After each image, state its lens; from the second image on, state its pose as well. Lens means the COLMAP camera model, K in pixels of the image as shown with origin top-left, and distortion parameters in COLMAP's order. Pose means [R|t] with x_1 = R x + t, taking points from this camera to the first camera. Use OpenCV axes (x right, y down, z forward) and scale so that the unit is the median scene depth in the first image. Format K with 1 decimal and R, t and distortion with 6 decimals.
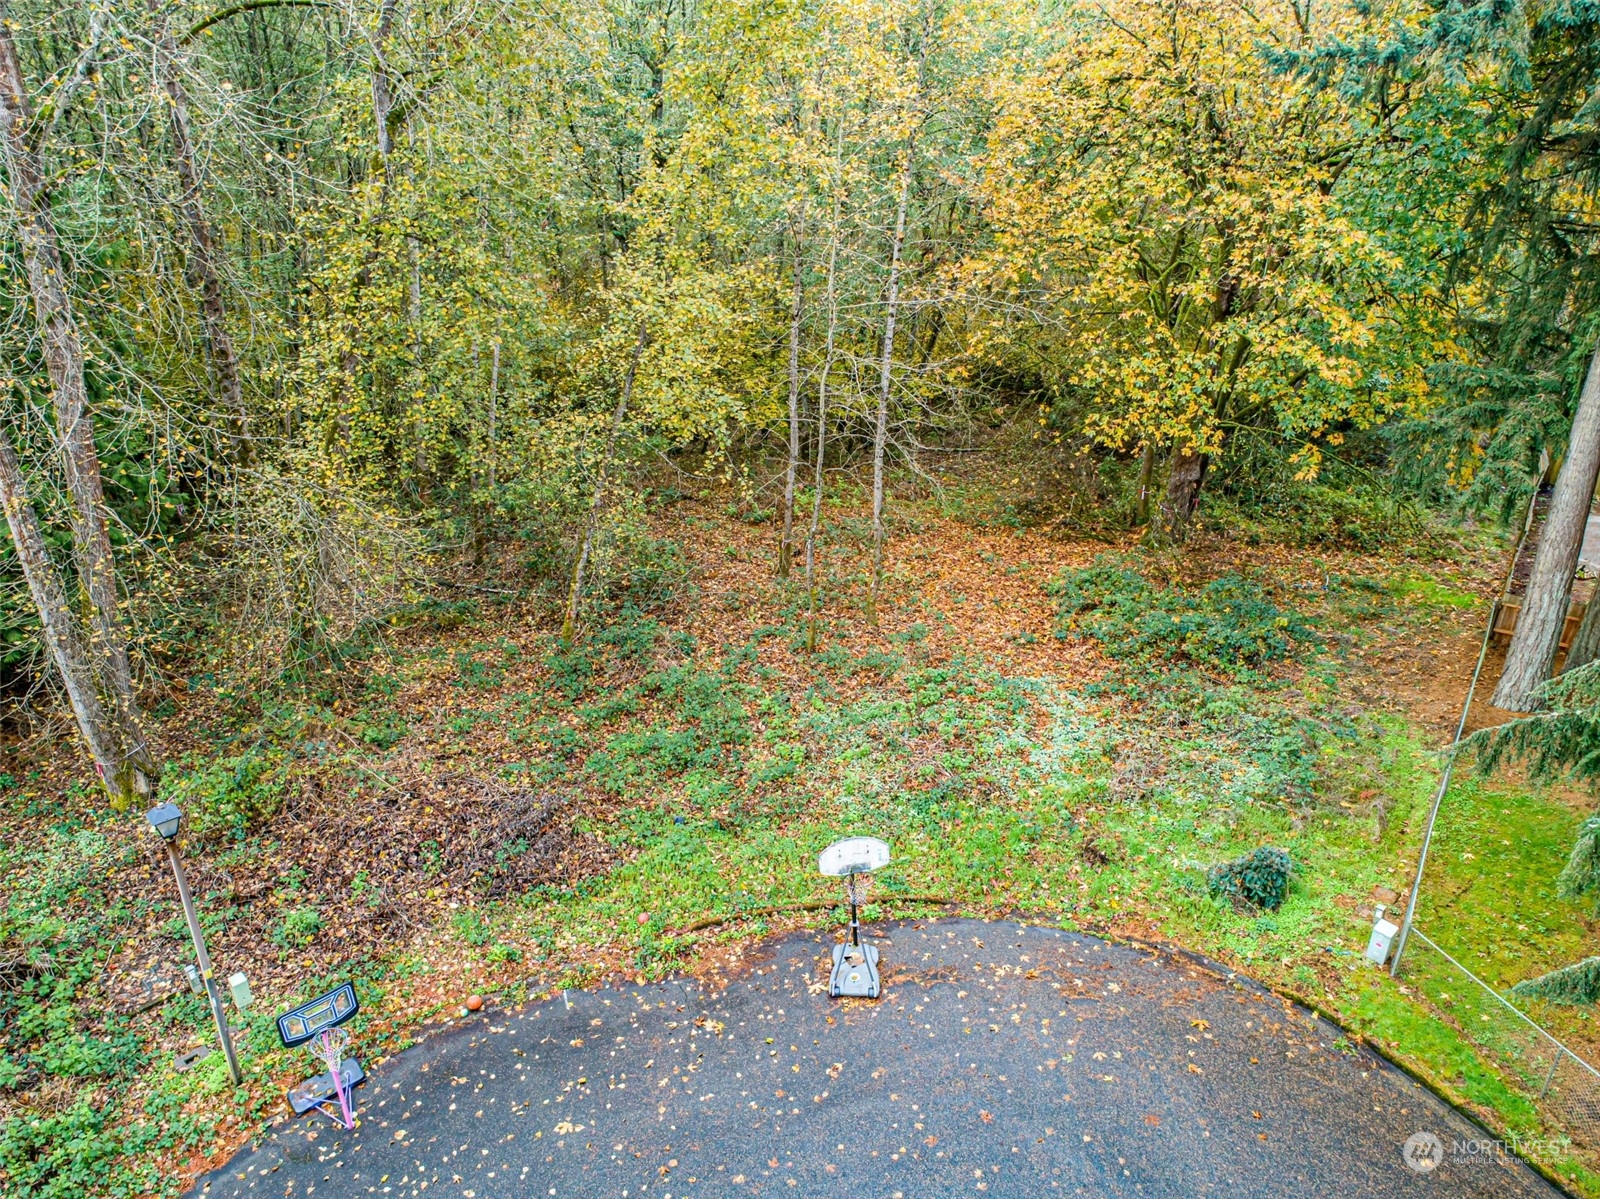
lens RADIAL K [[1213.4, 0, 800.0], [0, 1213.4, 599.5], [0, 0, 1]] dist [-0.014552, 0.005230]
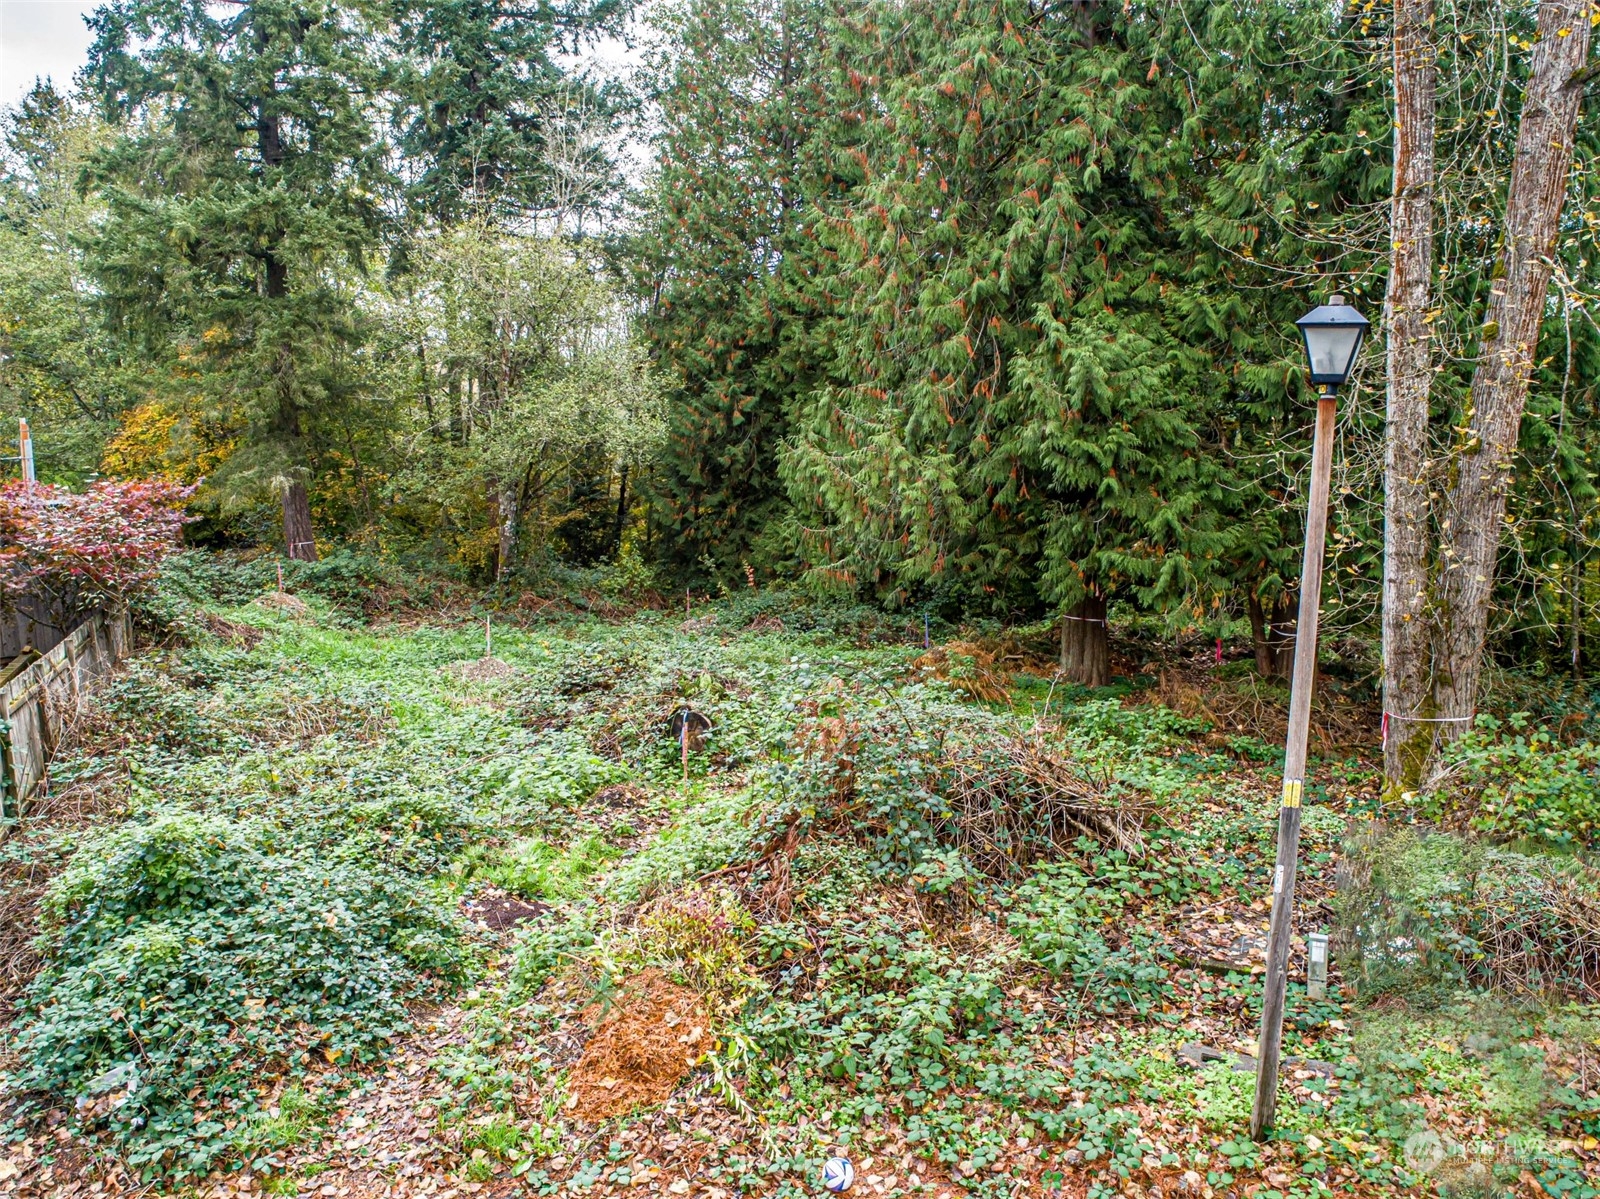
lens RADIAL K [[1243.4, 0, 800.0], [0, 1243.4, 599.5], [0, 0, 1]] dist [-0.012564, -0.003469]
pose [[0.388418, 0.118949, -0.913774, -0.162231], [-0.422335, 0.904330, -0.061803, 0.309446], [0.819002, 0.409924, 0.401494, 0.601391]]
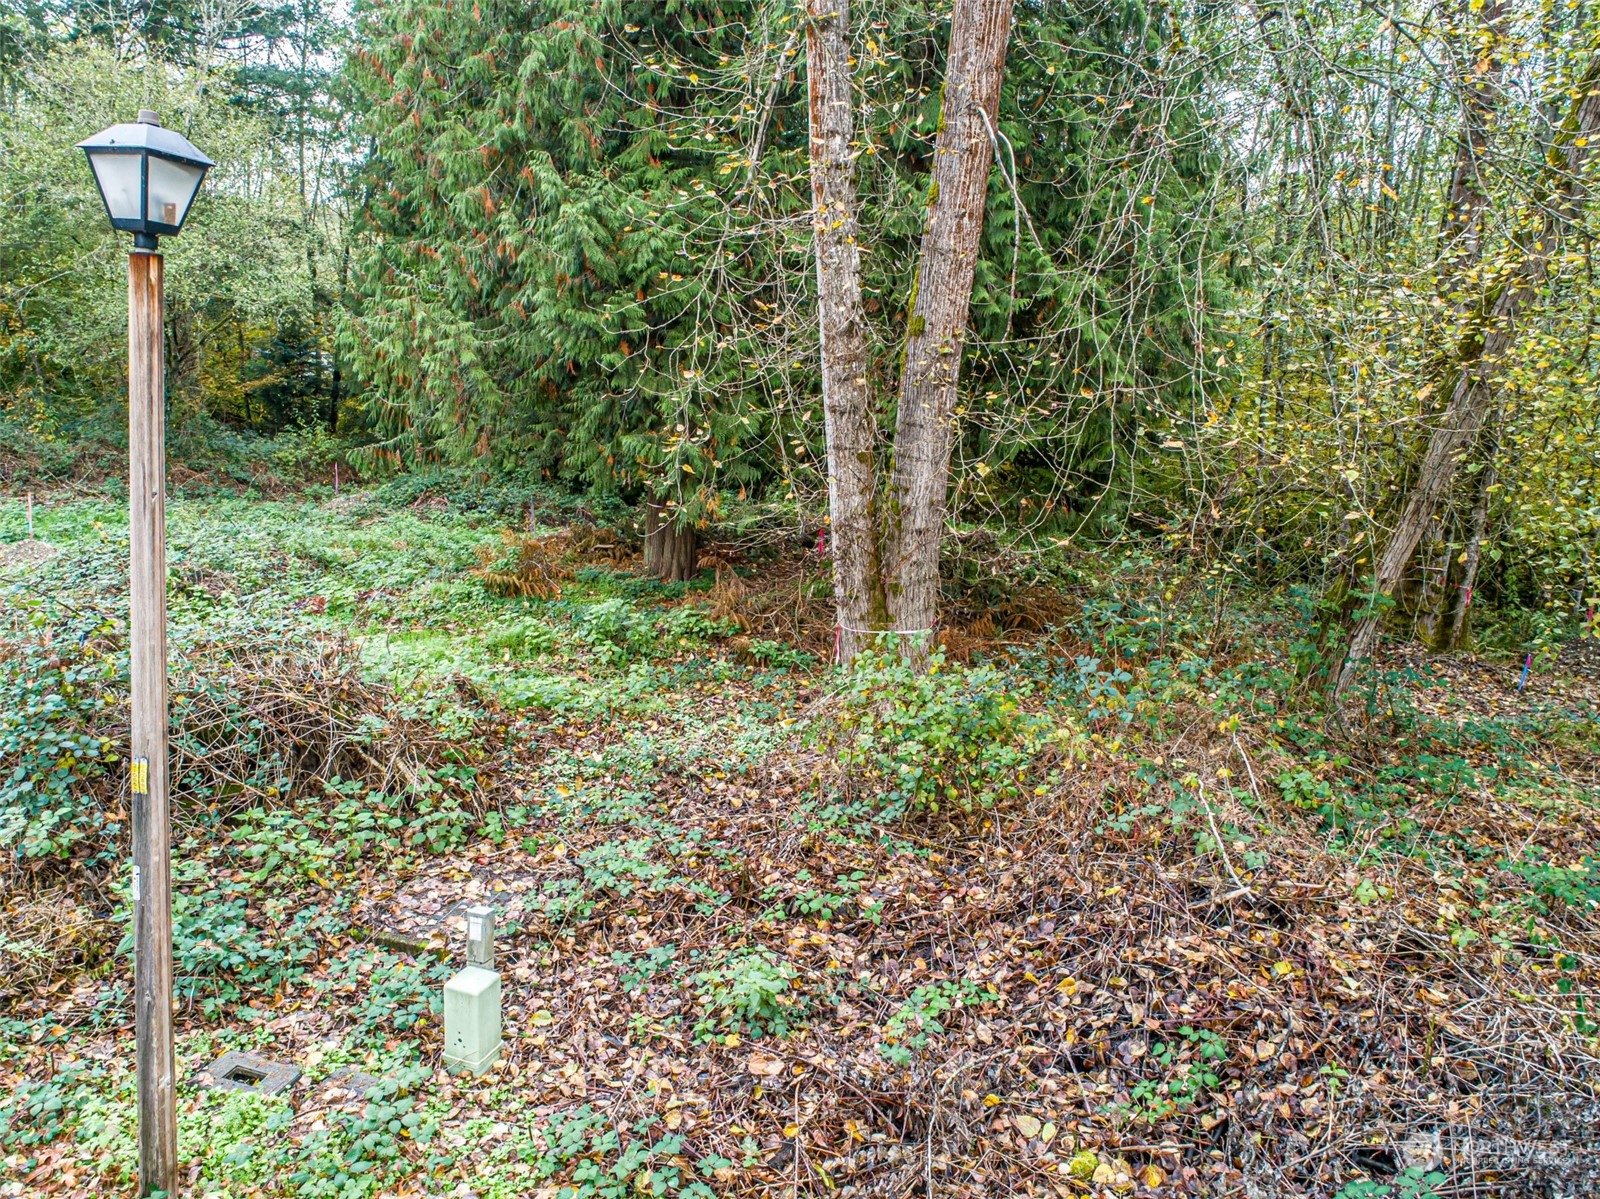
lens RADIAL K [[1252.5, 0, 764.8], [0, 1252.5, 581.8], [0, 0, 1]] dist [-0.010459, -0.004611]
pose [[0.463924, 0.202757, -0.862360, -0.132470], [-0.429522, 0.902861, -0.018790, 0.179556], [0.774781, 0.379120, 0.505947, 0.844424]]
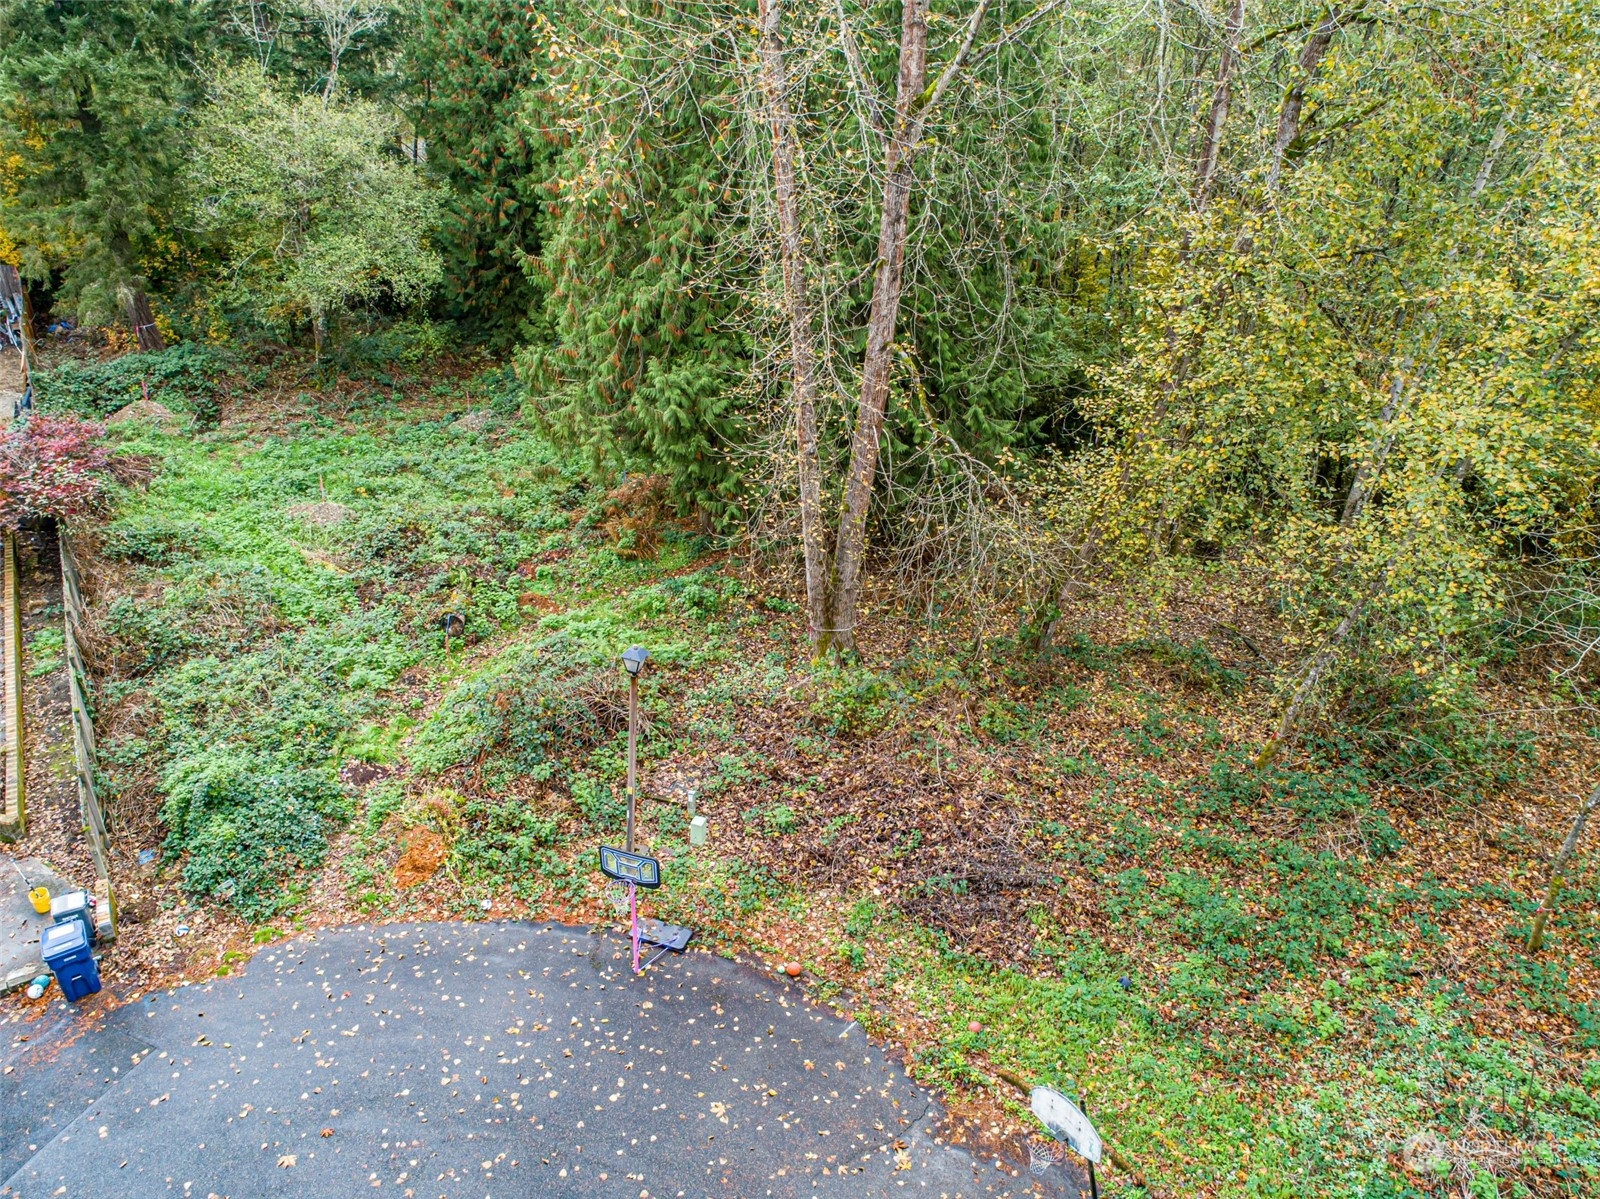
lens RADIAL K [[1213.4, 0, 800.0], [0, 1213.4, 599.5], [0, 0, 1]] dist [-0.014552, 0.005230]
pose [[0.501924, 0.428306, -0.751416, 0.388308], [-0.428688, 0.877750, 0.213966, -0.174871], [0.751198, 0.214728, 0.624174, 0.289615]]
